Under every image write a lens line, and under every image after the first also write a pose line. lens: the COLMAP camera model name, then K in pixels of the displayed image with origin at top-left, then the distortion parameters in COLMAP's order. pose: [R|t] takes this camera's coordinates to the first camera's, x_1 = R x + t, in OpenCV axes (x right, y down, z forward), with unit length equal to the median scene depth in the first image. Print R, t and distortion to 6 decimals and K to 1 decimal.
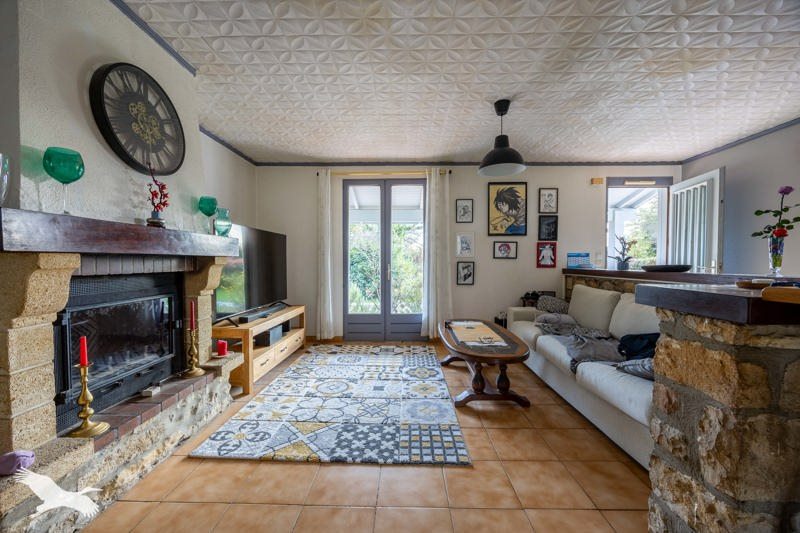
lens RADIAL K [[306.6, 0, 402.1], [0, 306.6, 269.3], [0, 0, 1]] dist [-0.003907, -0.000254]
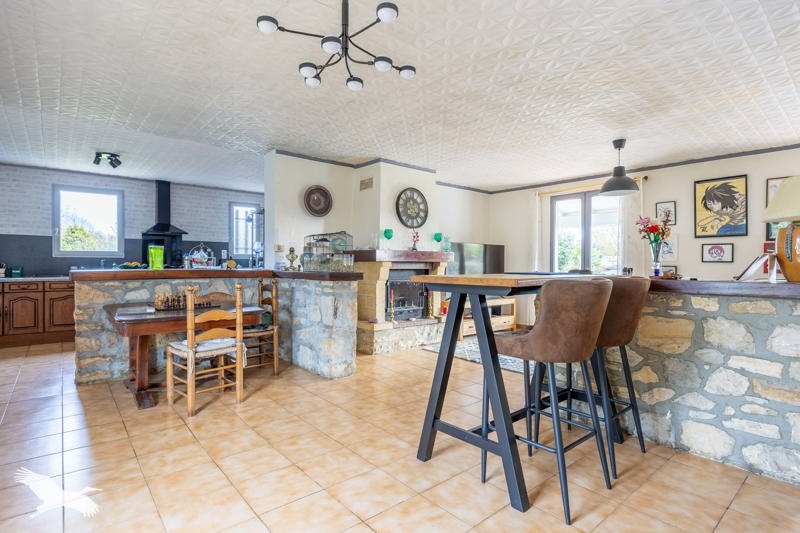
lens RADIAL K [[411.7, 0, 399.7], [0, 411.7, 265.7], [0, 0, 1]] dist [0.001094, 0.000116]
pose [[0.660186, 0.006118, -0.751077, 1.012526], [-0.023631, 0.999641, -0.012629, 0.018852], [0.750731, 0.026086, 0.660093, -0.801244]]
